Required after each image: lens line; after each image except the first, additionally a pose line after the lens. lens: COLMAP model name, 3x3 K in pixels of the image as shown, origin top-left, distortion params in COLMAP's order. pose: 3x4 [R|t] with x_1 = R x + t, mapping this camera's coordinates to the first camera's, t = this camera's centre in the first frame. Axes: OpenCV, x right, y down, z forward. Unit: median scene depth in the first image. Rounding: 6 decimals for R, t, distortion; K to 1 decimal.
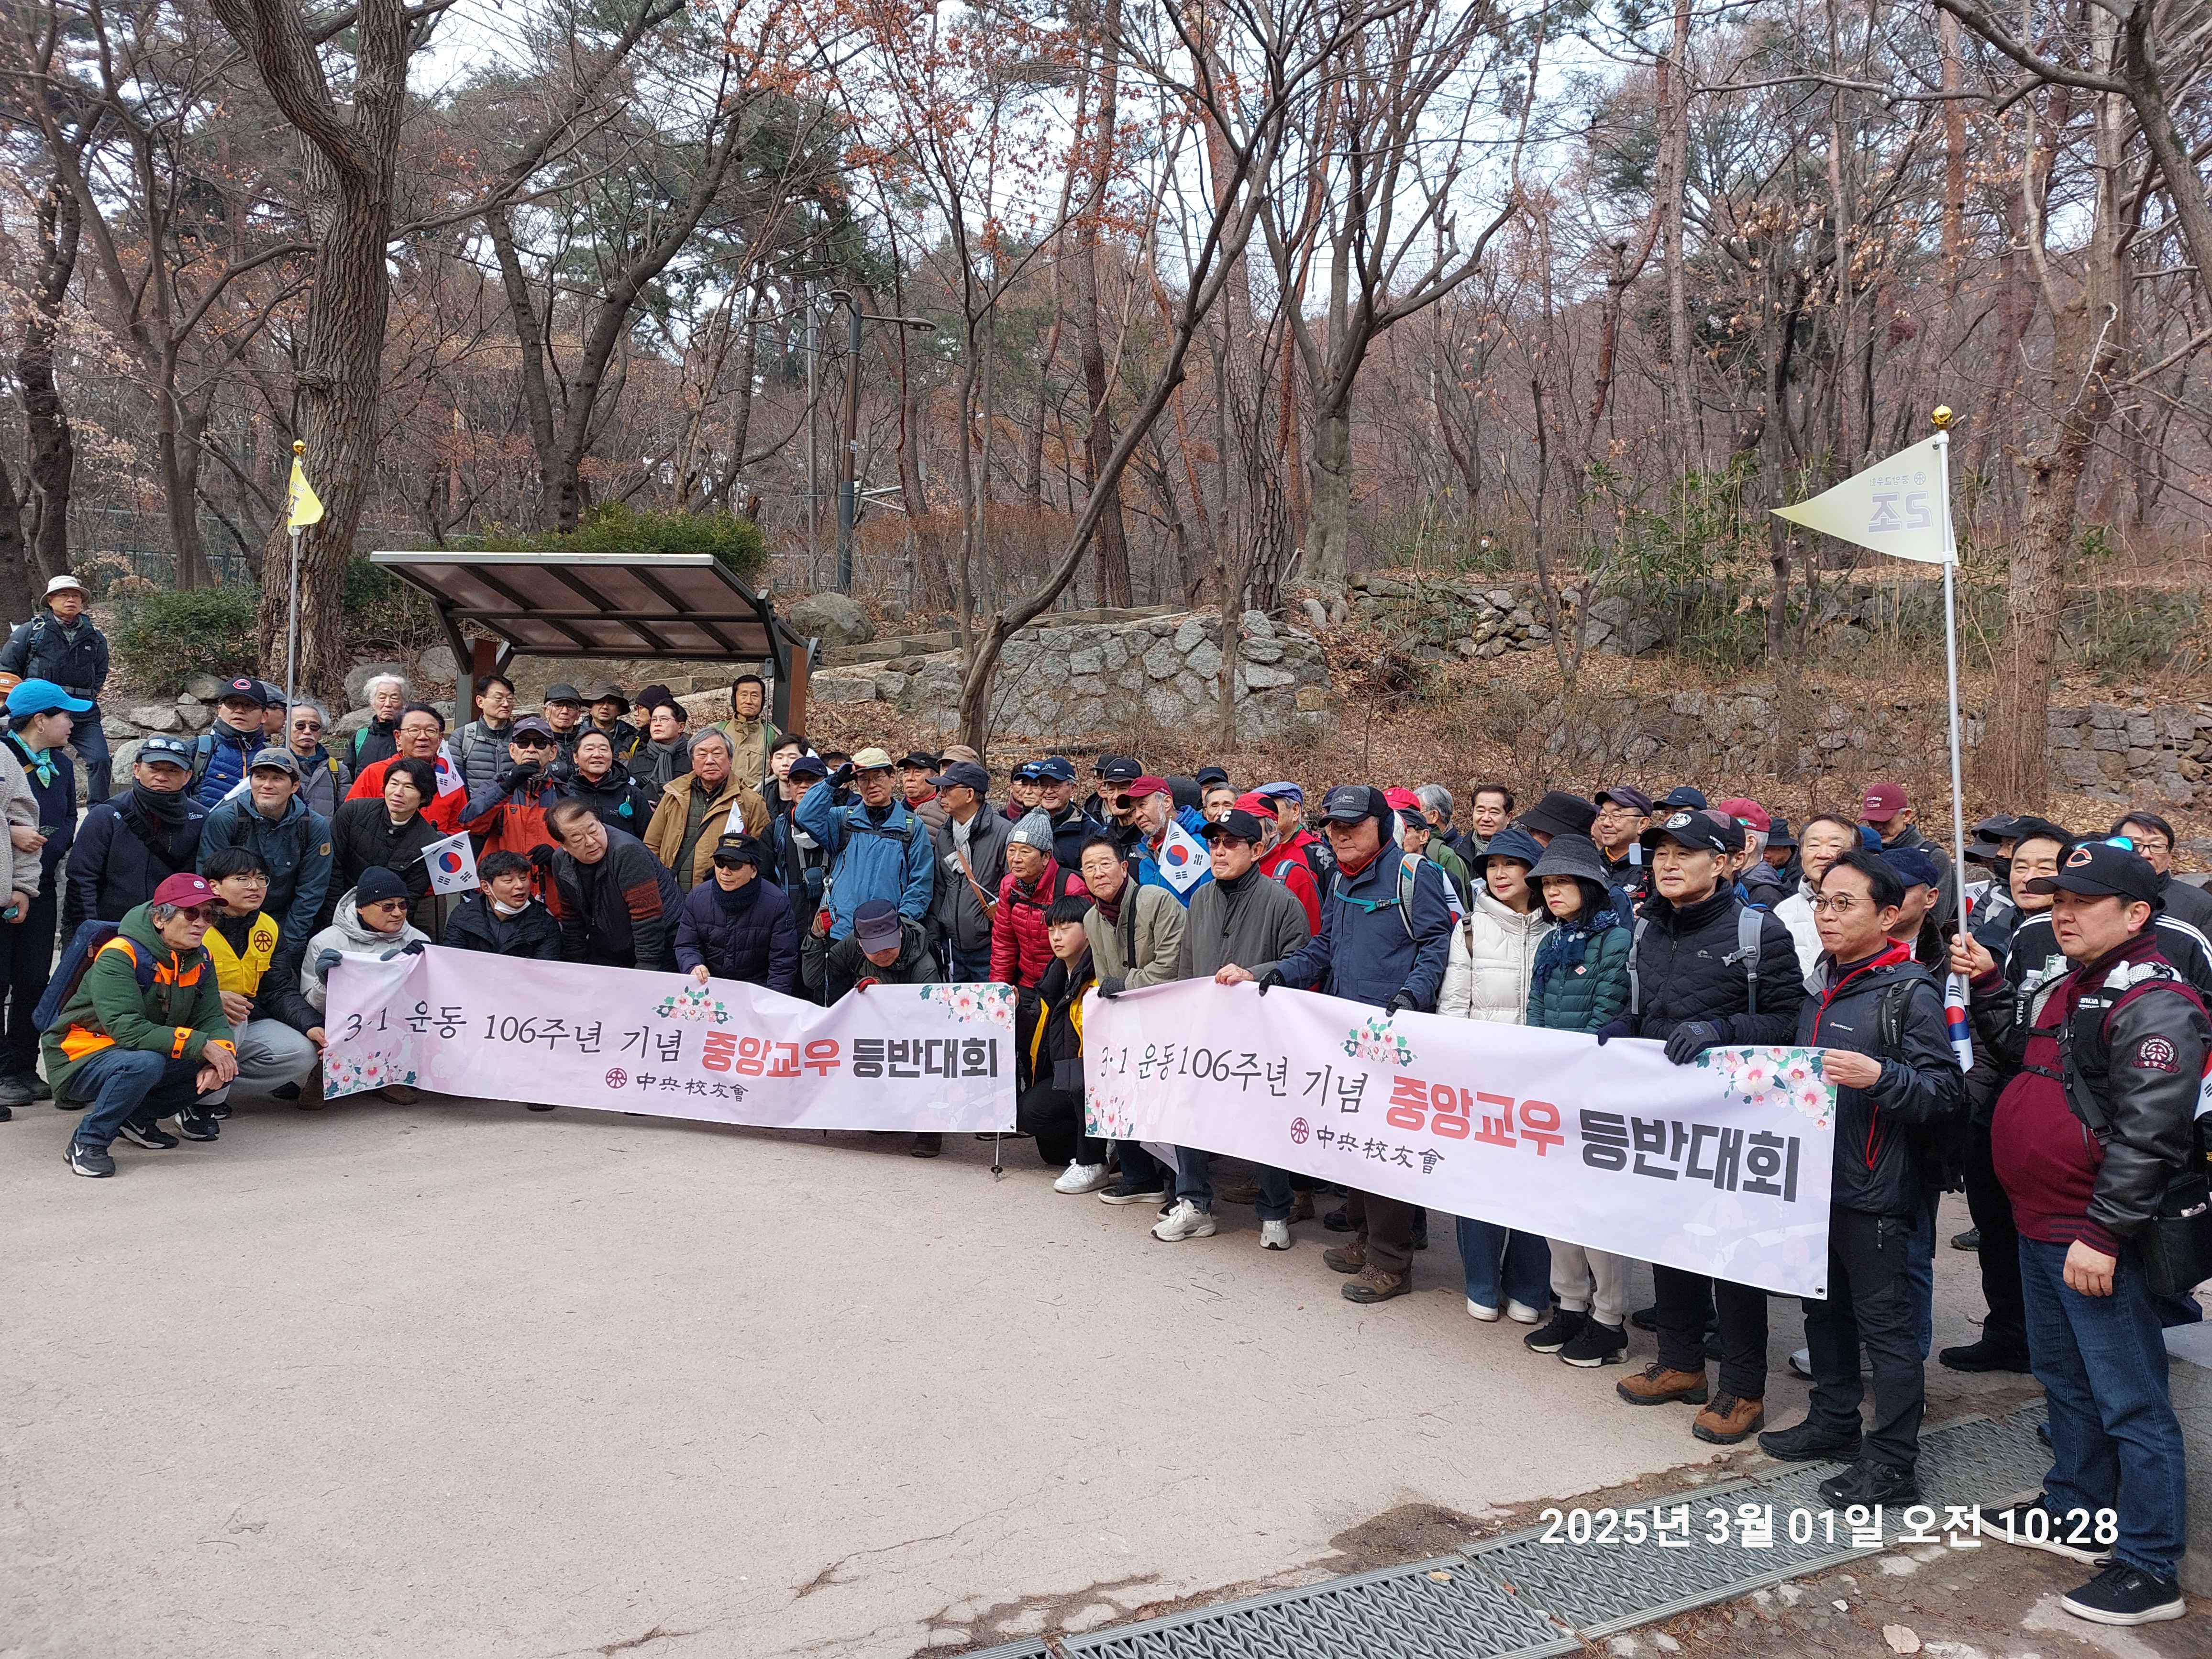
lens RADIAL K [[1615.2, 0, 1153.6], [0, 1615.2, 825.3], [0, 0, 1]] dist [0.089328, -0.040413]
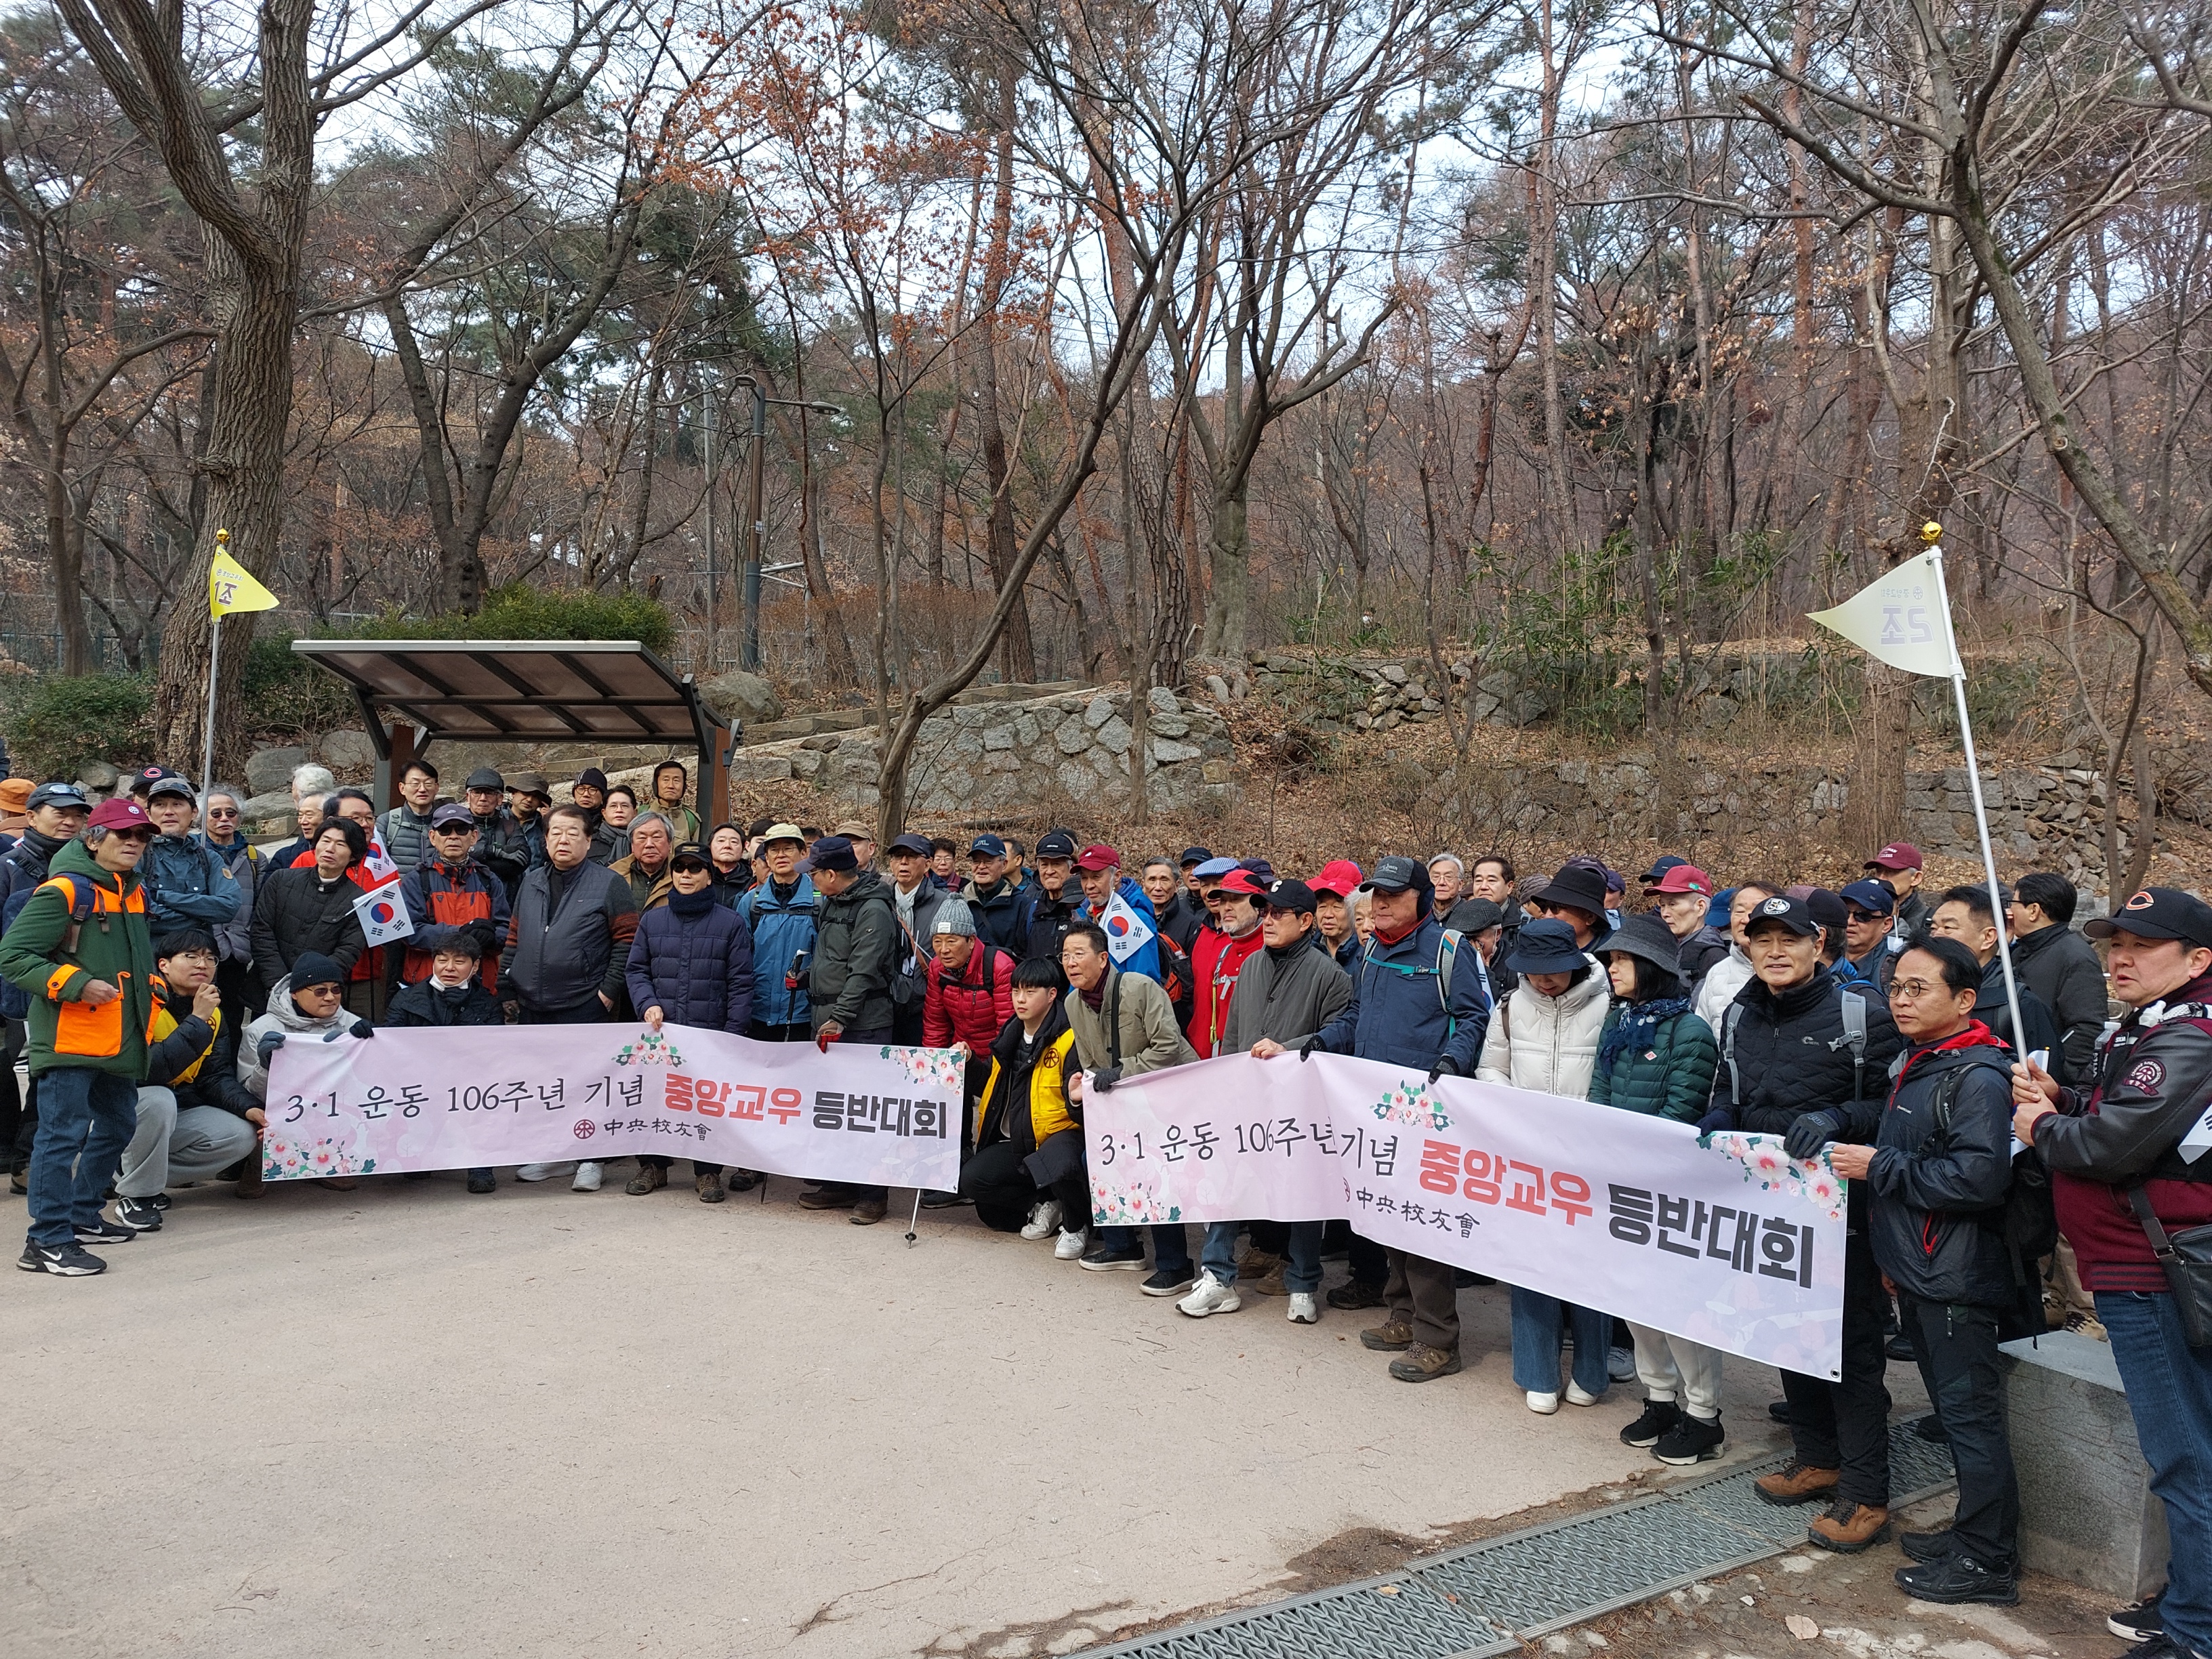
lens RADIAL K [[1732.2, 0, 1106.0], [0, 1732.2, 829.5], [0, 0, 1]] dist [0.133555, -0.100017]
pose [[0.997542, -0.014772, 0.068490, -0.050217], [0.016974, 0.999354, -0.031676, -0.007253], [-0.067978, 0.032761, 0.997149, -0.101232]]
